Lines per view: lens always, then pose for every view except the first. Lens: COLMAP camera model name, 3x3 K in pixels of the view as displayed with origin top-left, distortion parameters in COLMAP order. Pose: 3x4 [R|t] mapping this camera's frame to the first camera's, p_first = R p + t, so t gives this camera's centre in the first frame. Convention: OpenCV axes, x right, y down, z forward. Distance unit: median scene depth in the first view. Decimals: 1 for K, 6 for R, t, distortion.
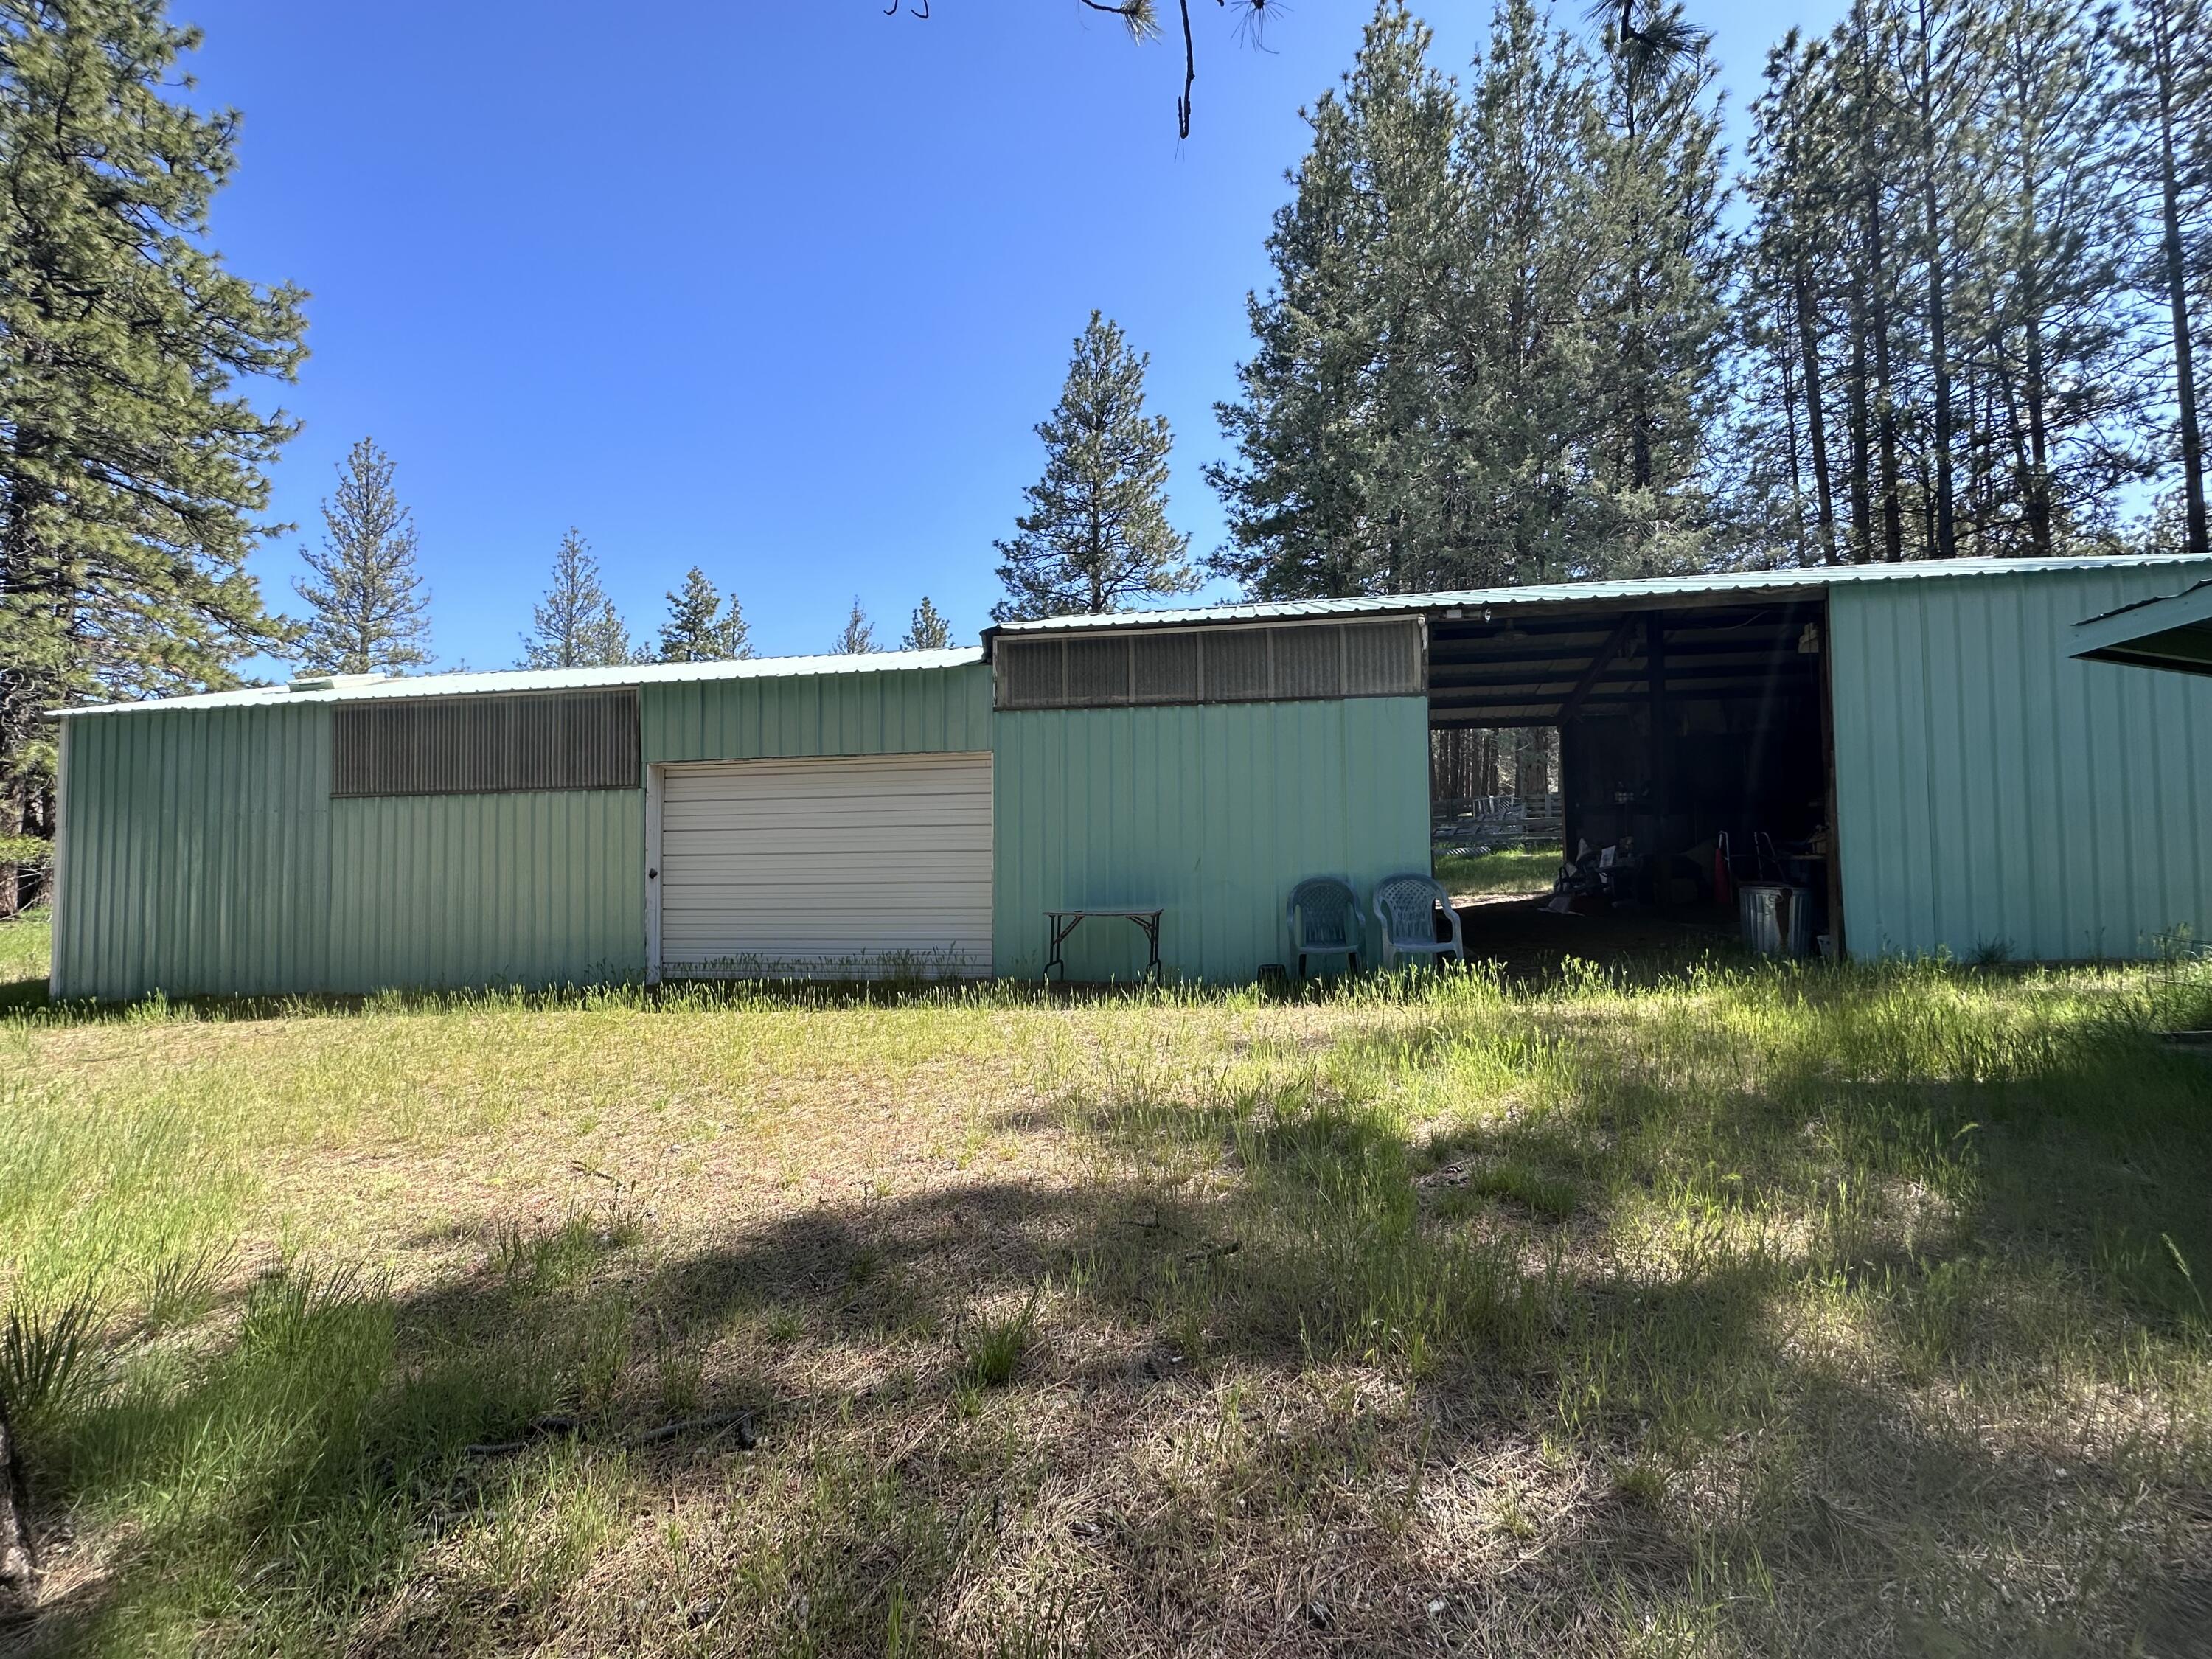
lens RADIAL K [[884.3, 0, 1102.0], [0, 884.3, 824.7], [0, 0, 1]] dist [-0.001422, -0.000321]
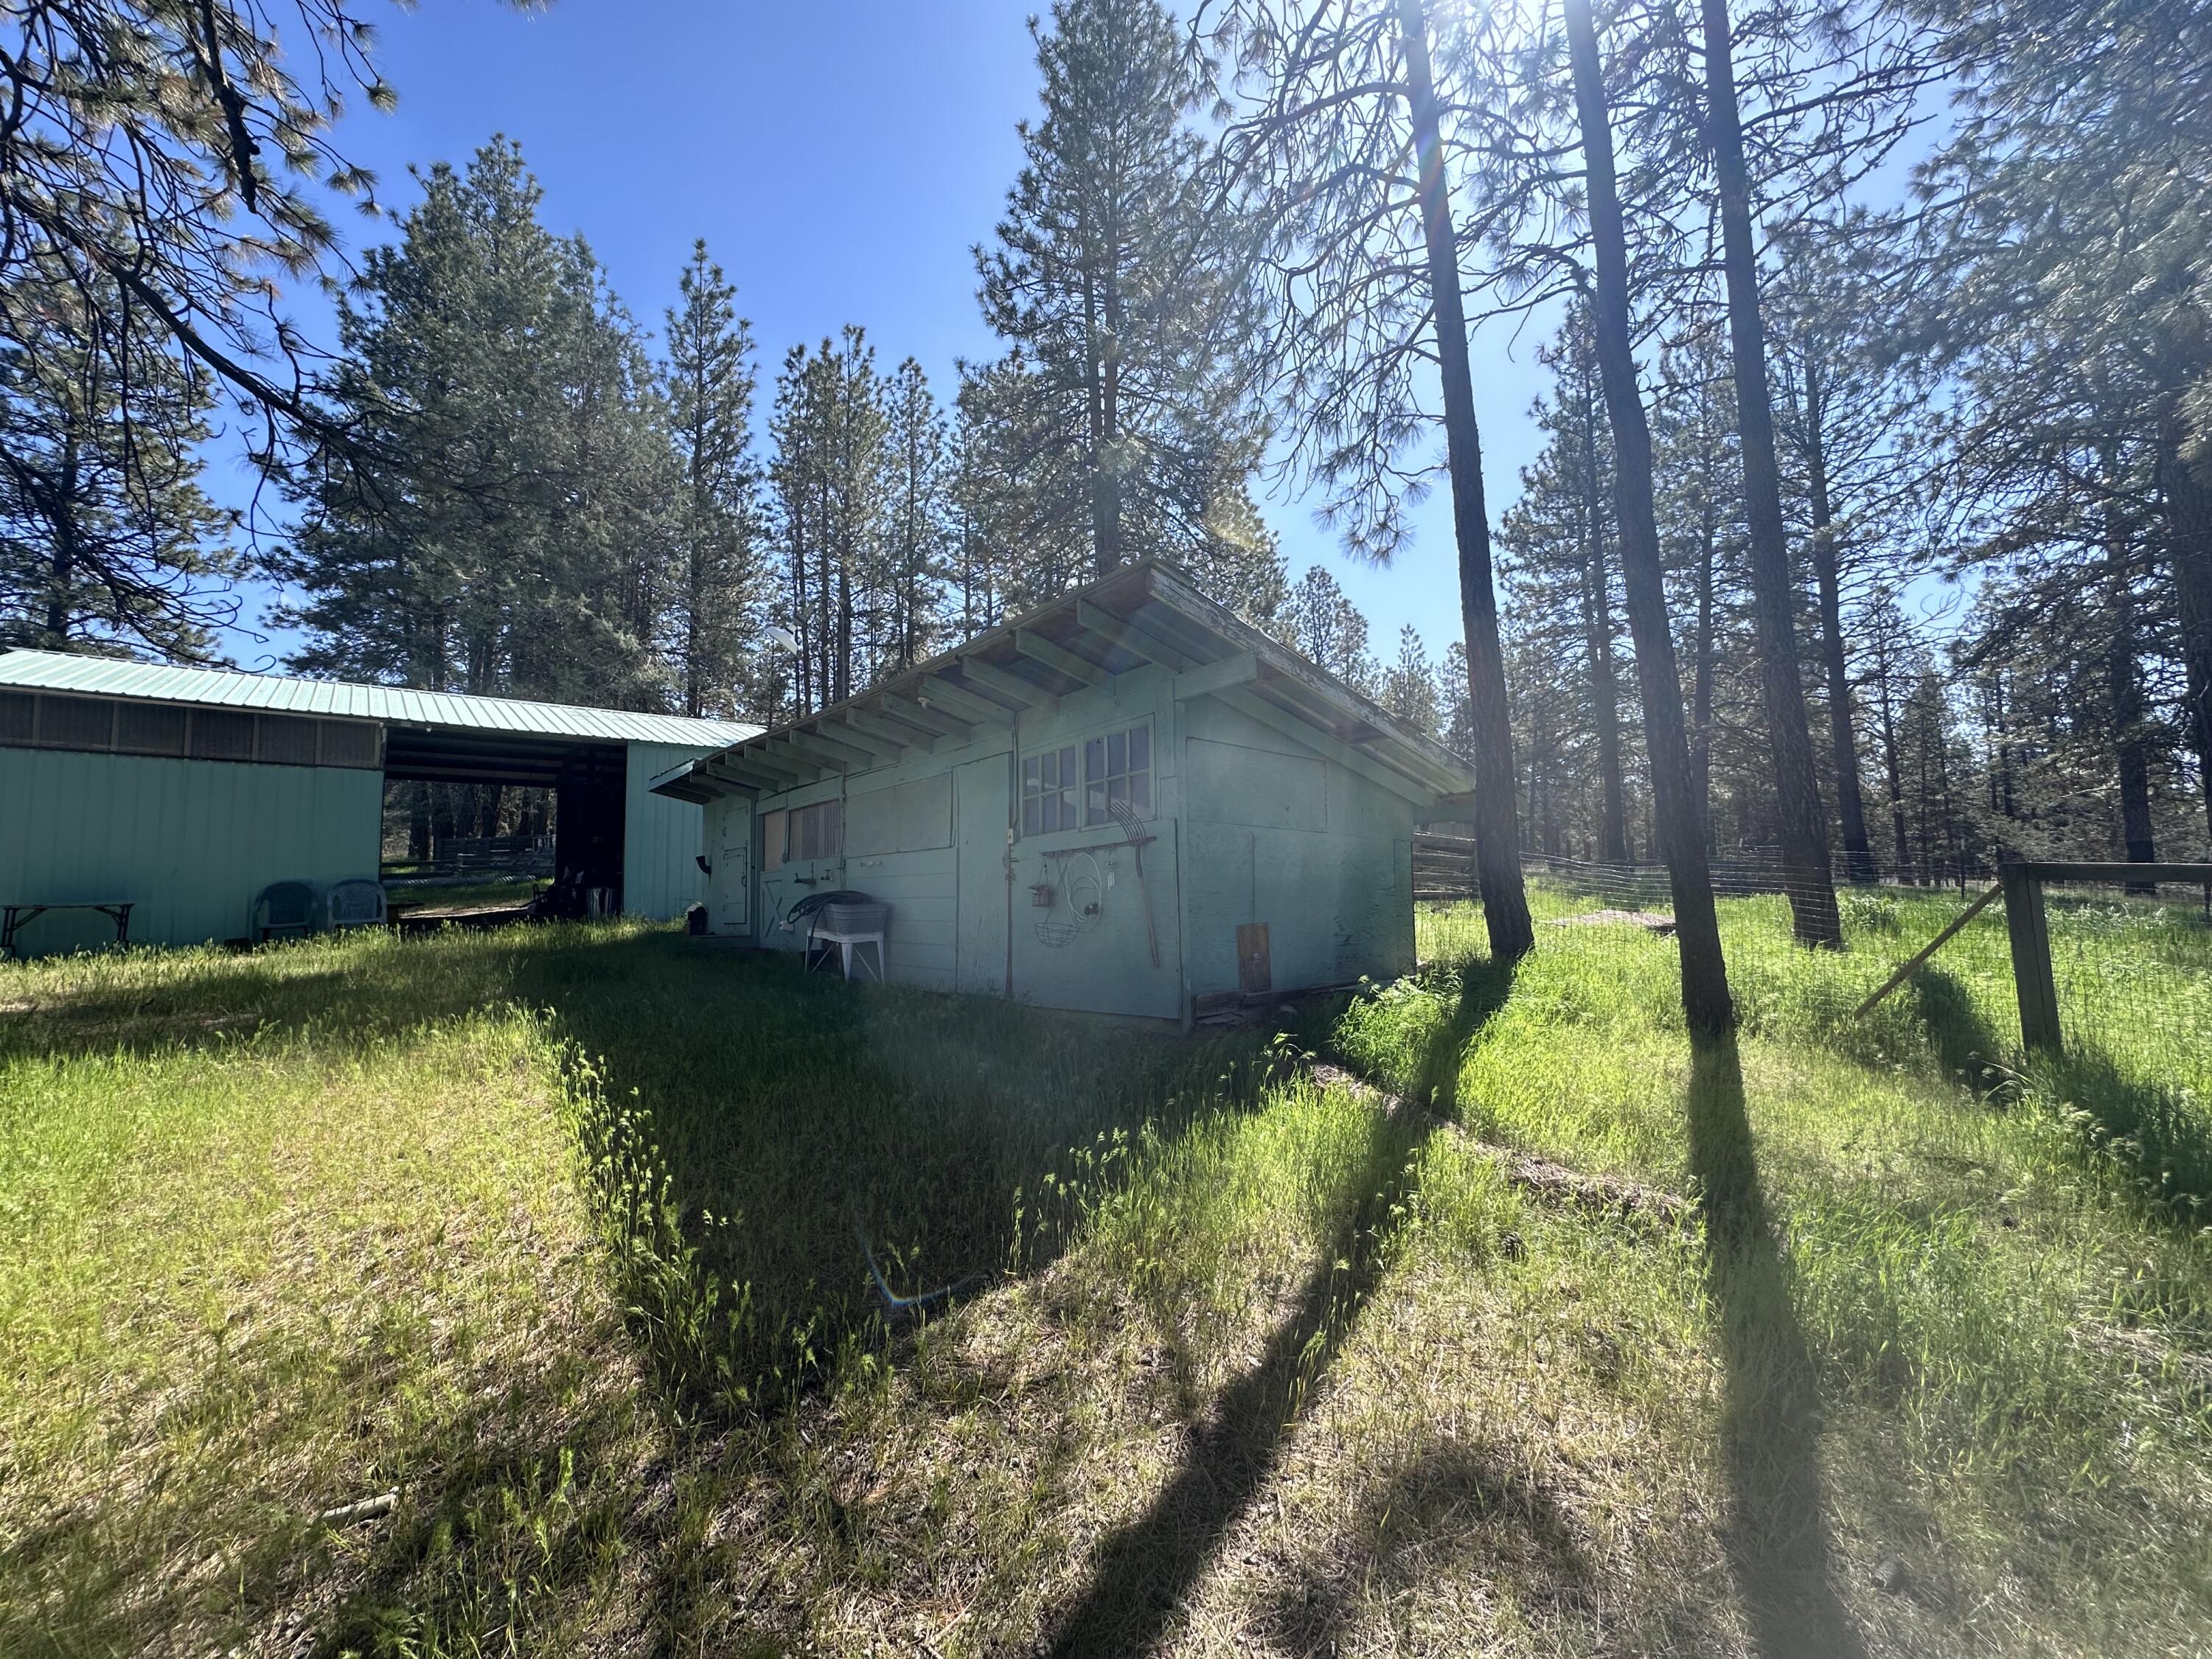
lens RADIAL K [[884.3, 0, 1102.0], [0, 884.3, 824.7], [0, 0, 1]] dist [-0.001422, -0.000321]
pose [[0.636507, 0.058843, 0.769023, -0.033976], [-0.019703, 0.998001, -0.060056, 0.023817], [-0.771019, 0.023074, 0.636394, -0.997369]]
